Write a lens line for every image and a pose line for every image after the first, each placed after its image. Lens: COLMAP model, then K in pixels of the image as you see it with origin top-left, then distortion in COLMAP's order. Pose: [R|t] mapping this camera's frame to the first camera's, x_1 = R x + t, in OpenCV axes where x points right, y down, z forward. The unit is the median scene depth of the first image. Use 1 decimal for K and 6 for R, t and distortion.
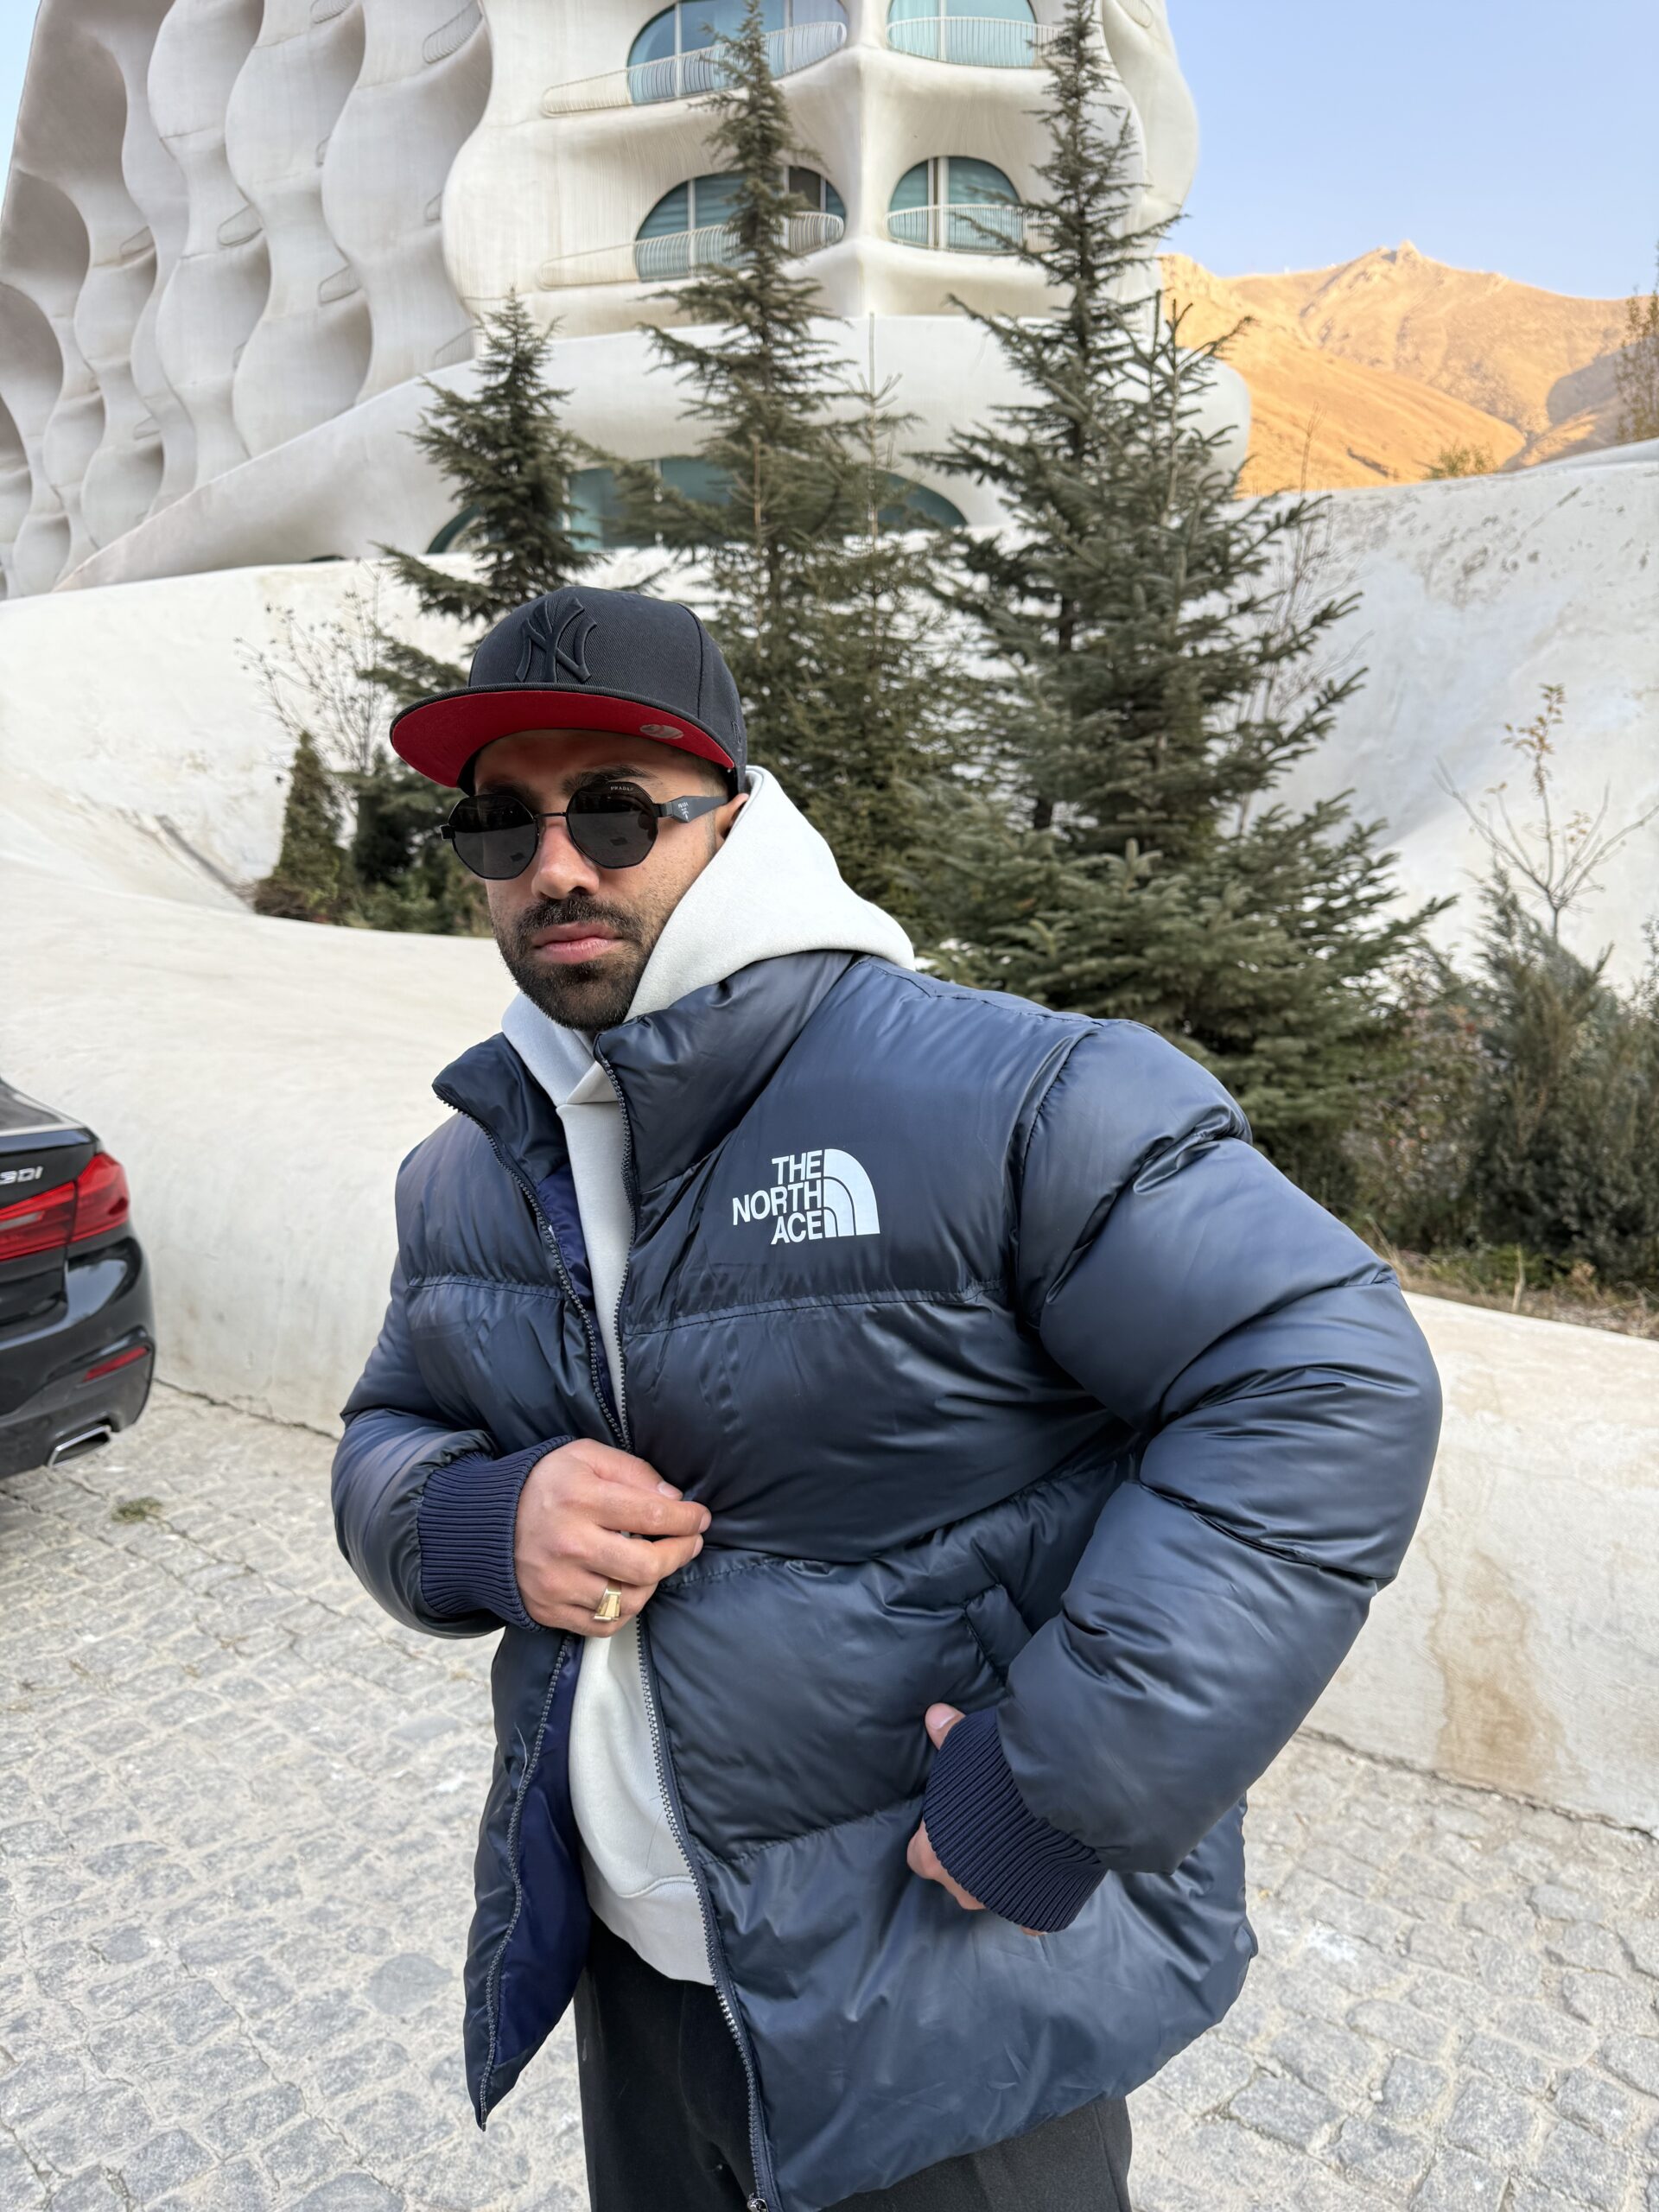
lens RADIAL K [[1535.4, 0, 837.2], [0, 1535.4, 1086.1], [0, 0, 1]] dist [0.001451, -0.008403]
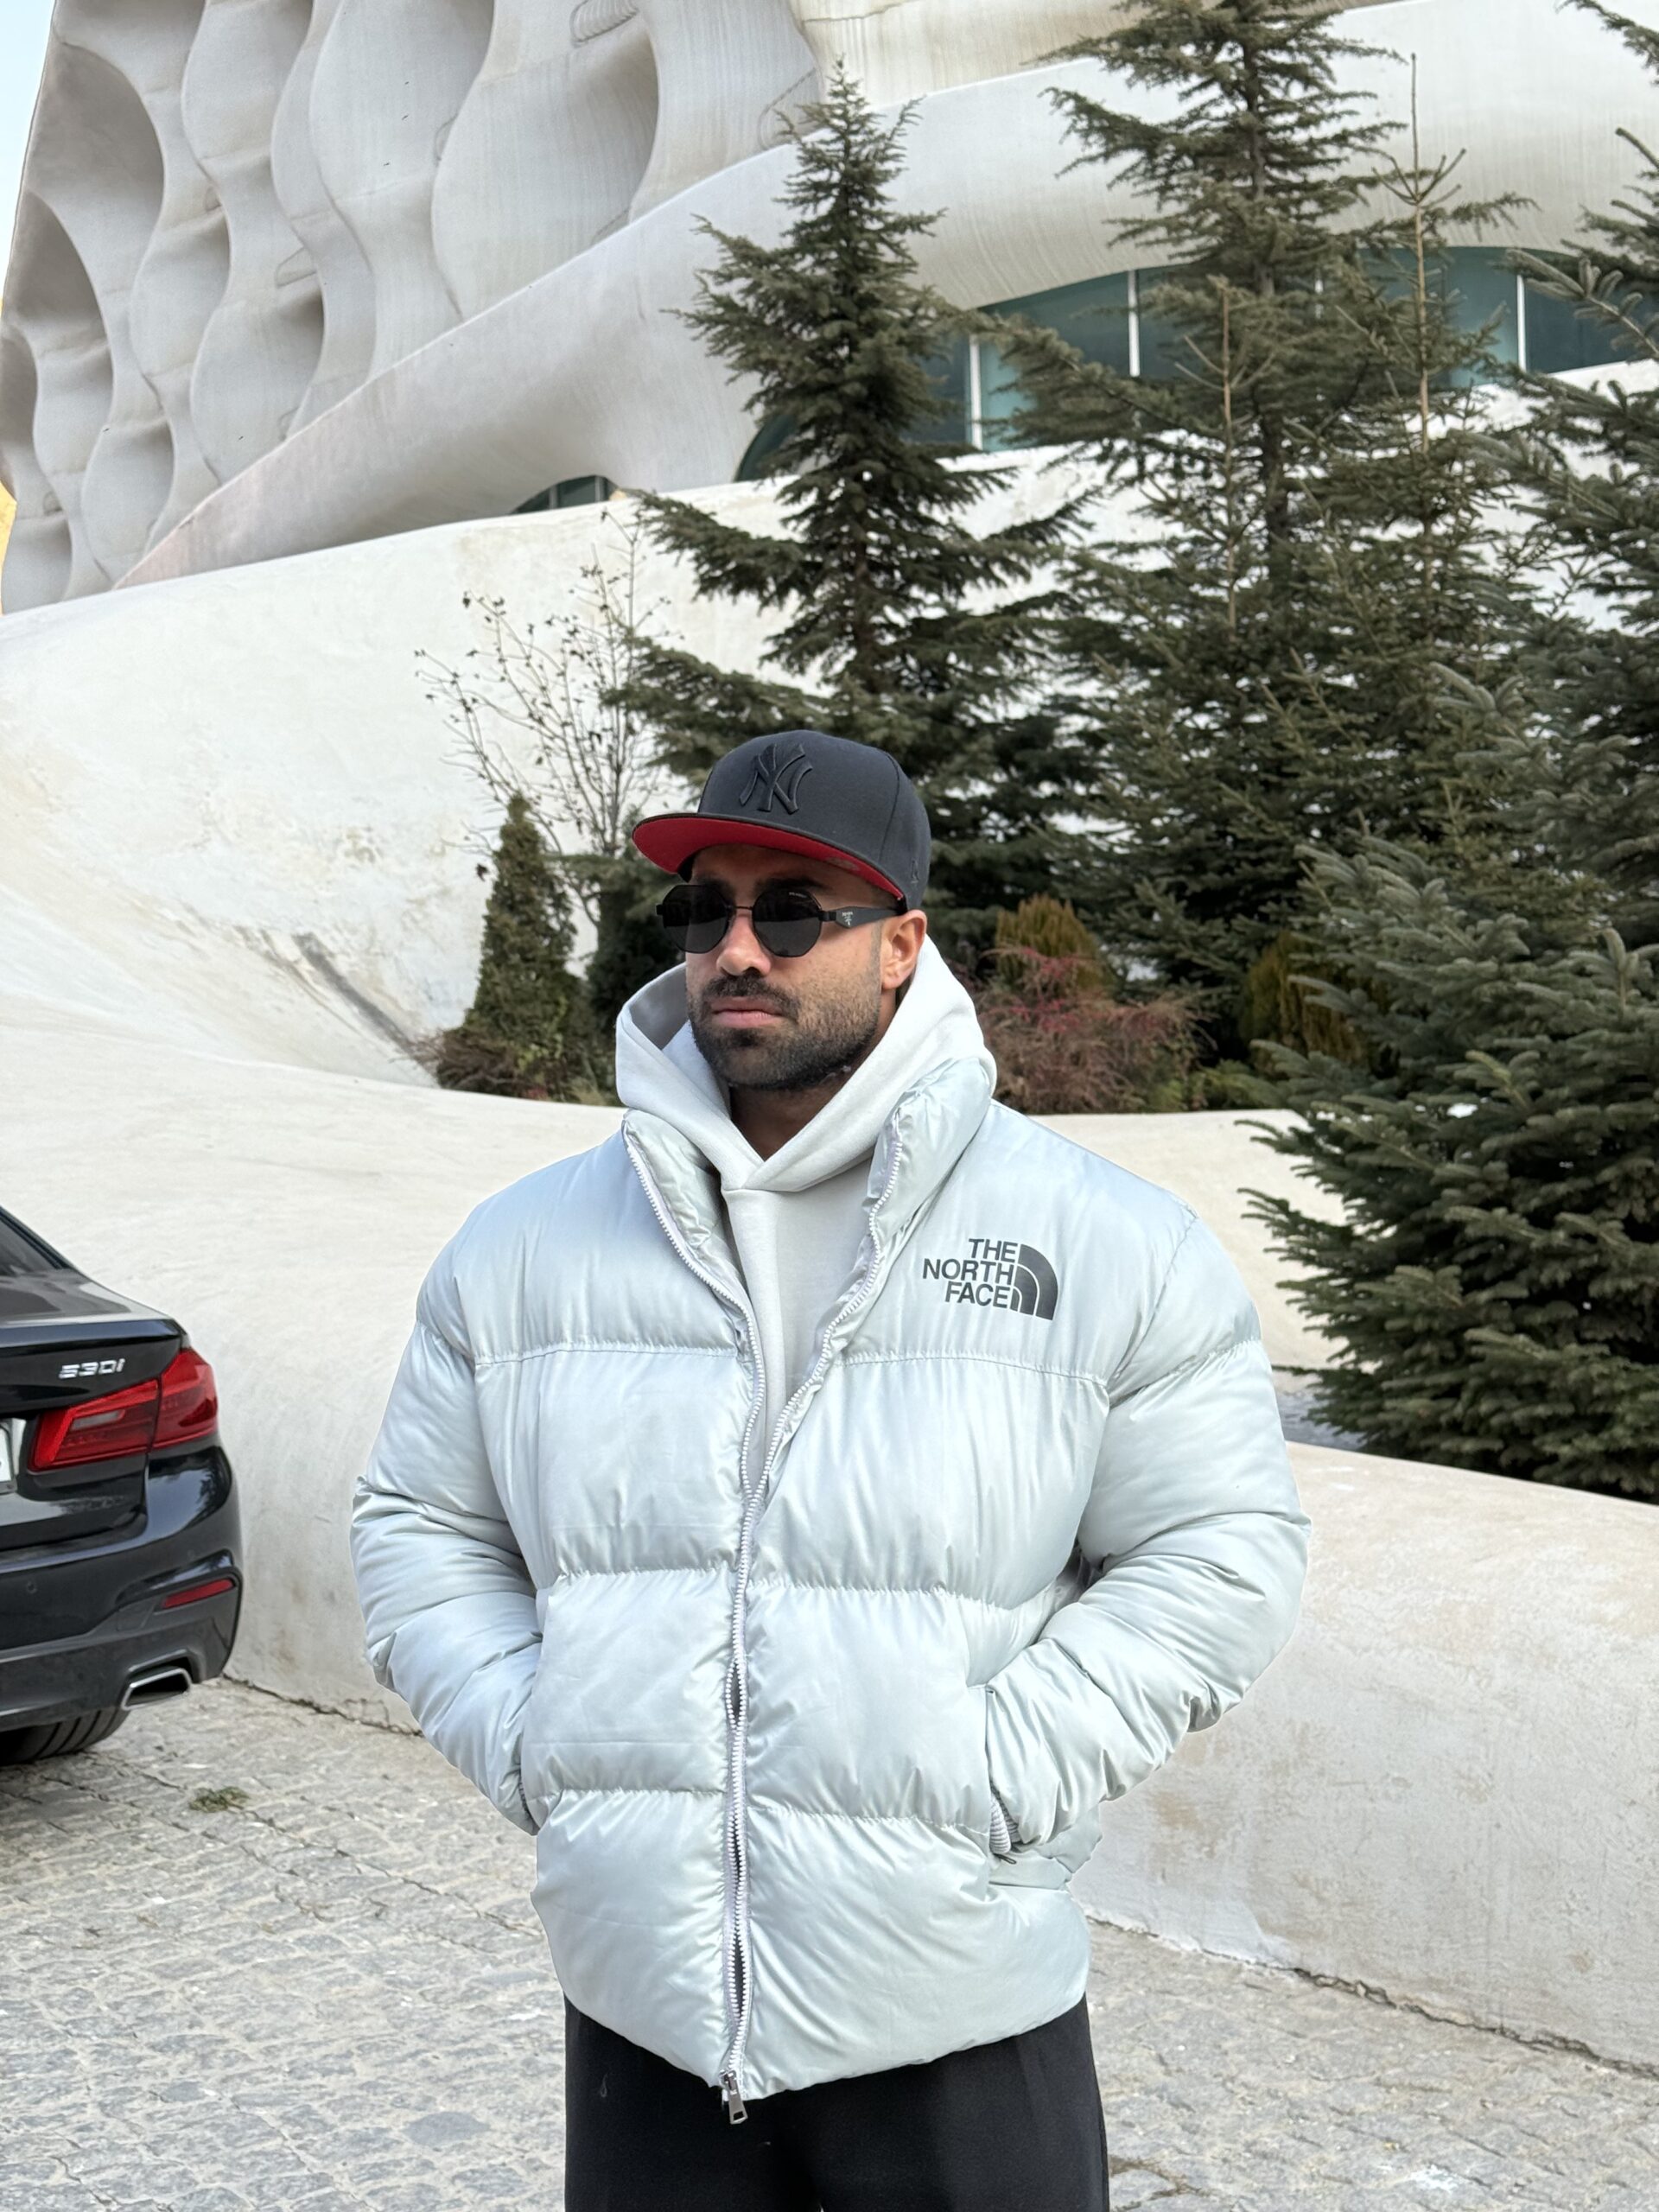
lens RADIAL K [[3006.4, 0, 886.5], [0, 3006.4, 1107.5], [0, 0, 1]] dist [0.177898, -0.376398]
pose [[0.973875, -0.027368, -0.225430, 0.073225], [0.004712, 0.994933, -0.100432, 0.020091], [0.227036, 0.096746, 0.969069, -0.145176]]
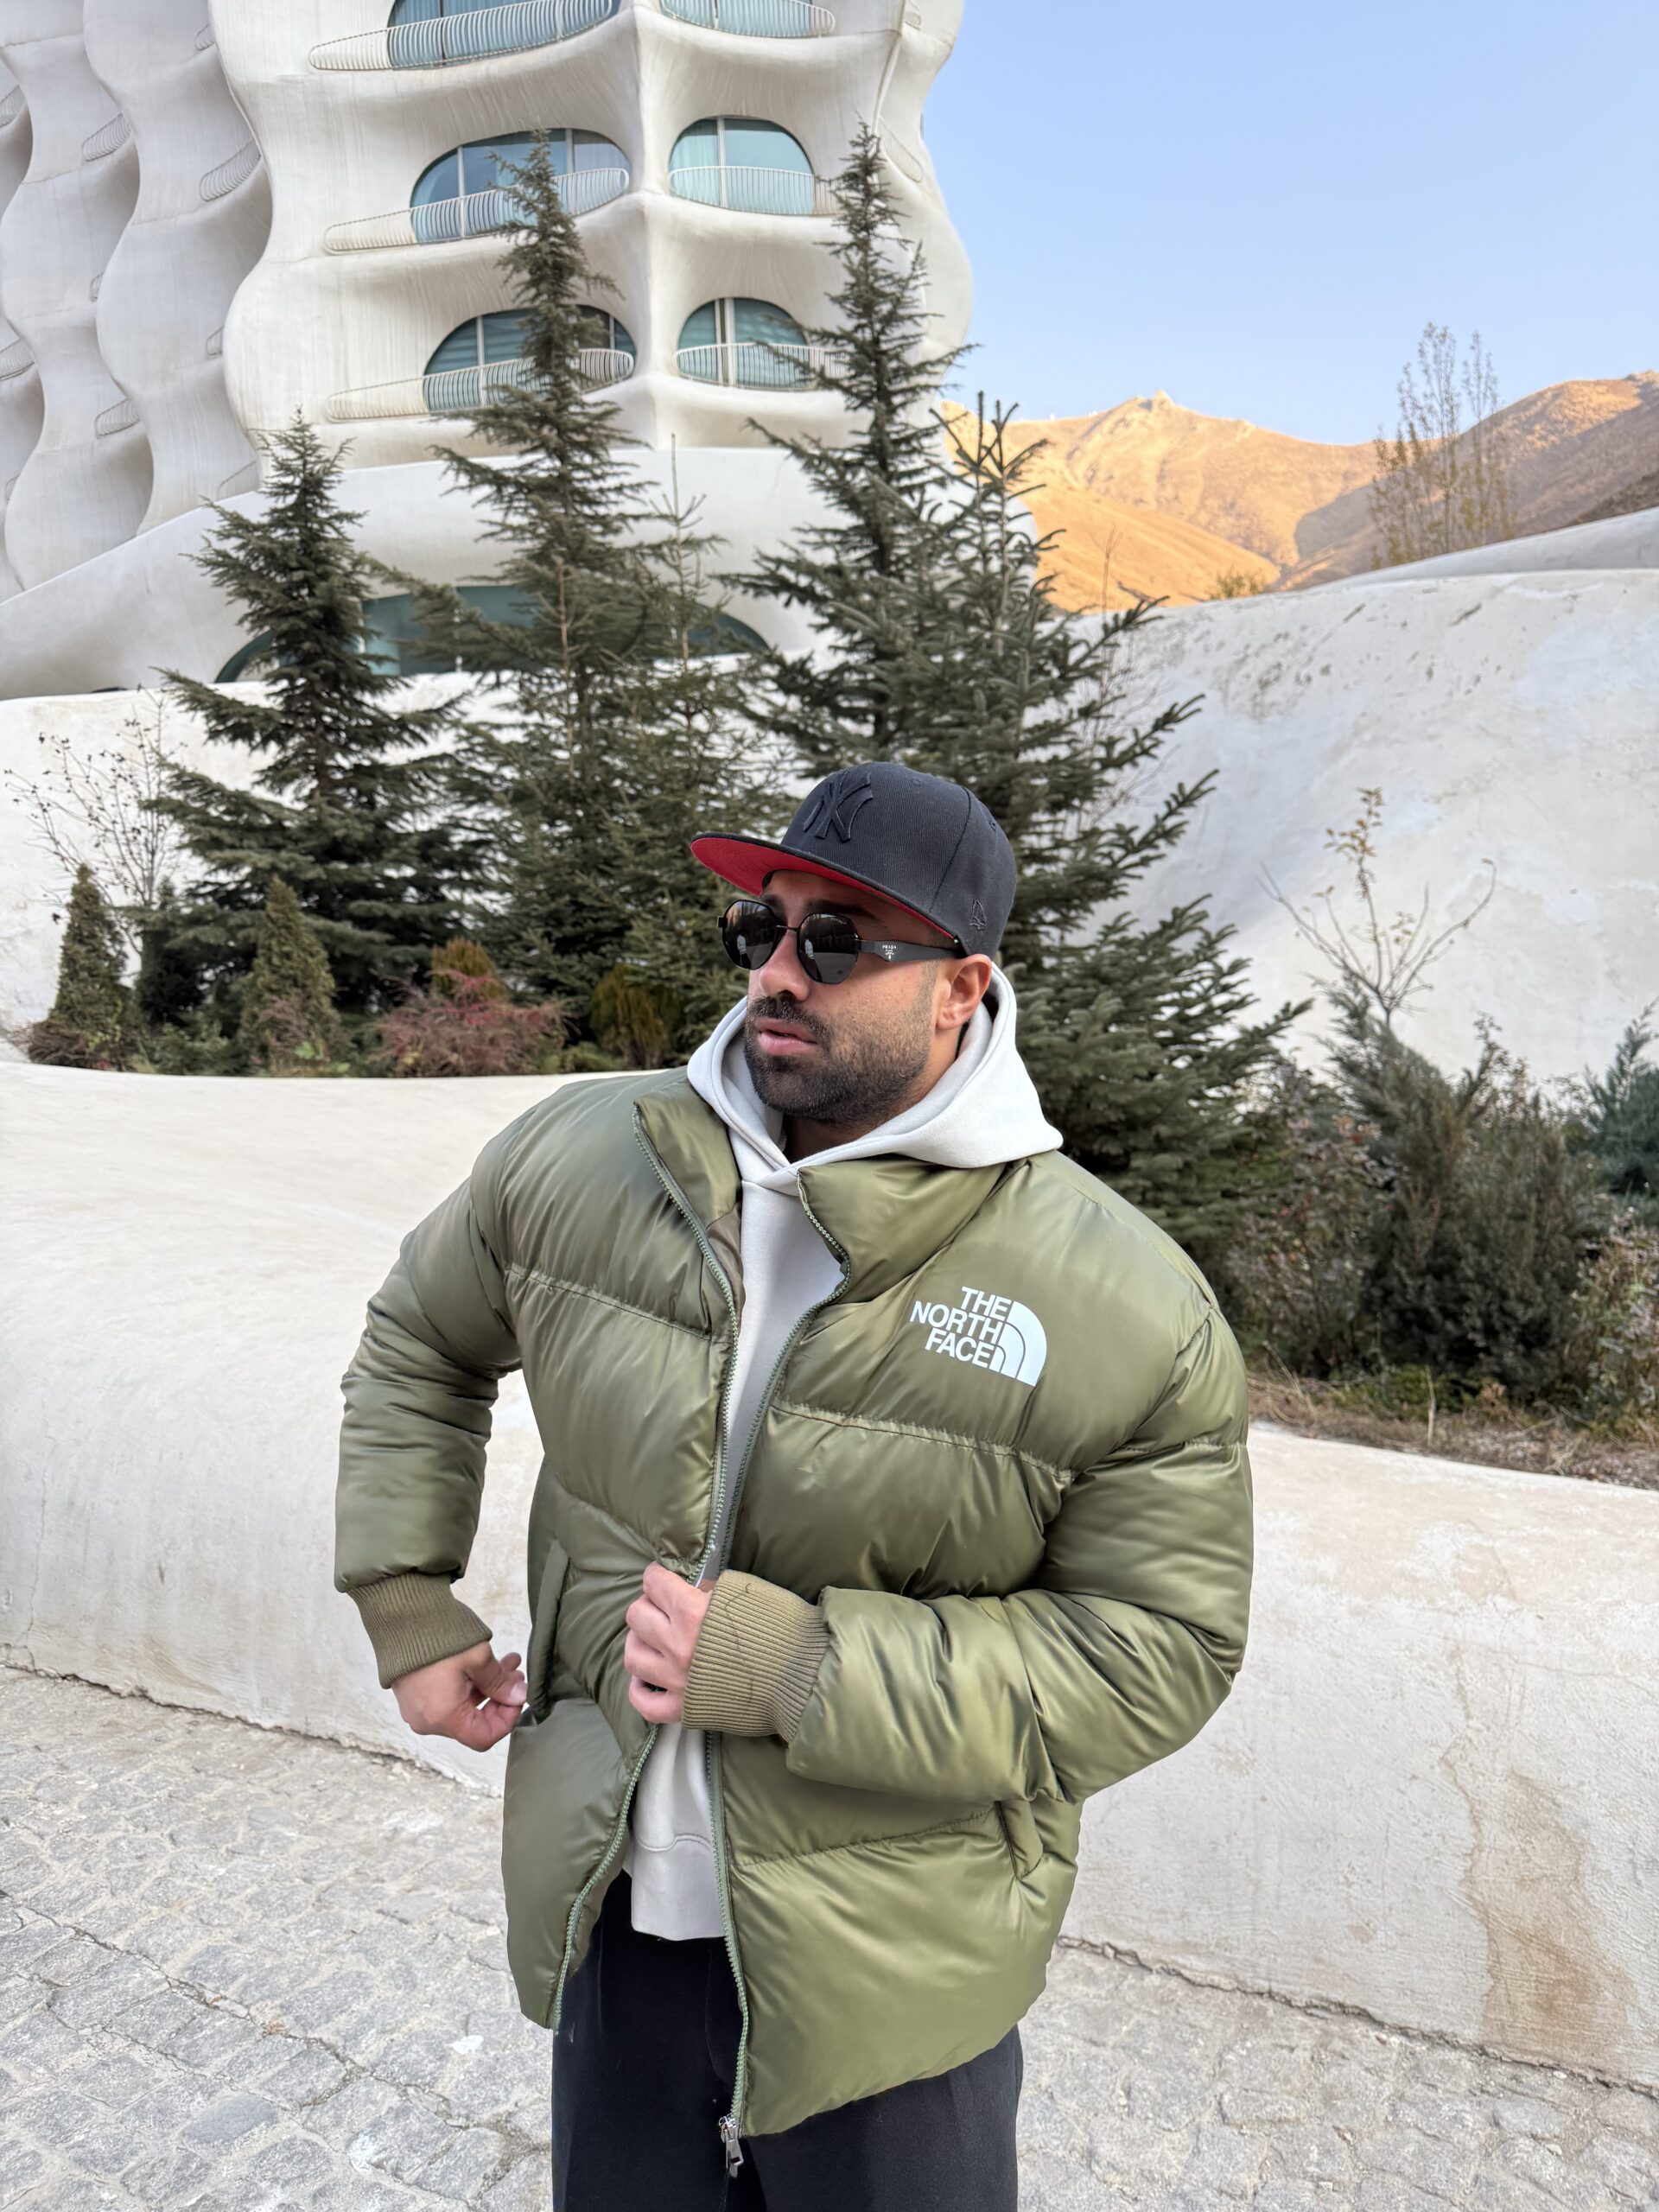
lens RADIAL K [[1532.4, 0, 810.3], [0, 1532.4, 1104.6], [0, 0, 1]] dist [0.001988, -0.006187]
pose [[0.993864, -0.039695, 0.103239, -0.007846], [0.046426, 0.996893, -0.063633, -0.005362], [-0.100393, 0.068035, 0.992619, 0.036493]]
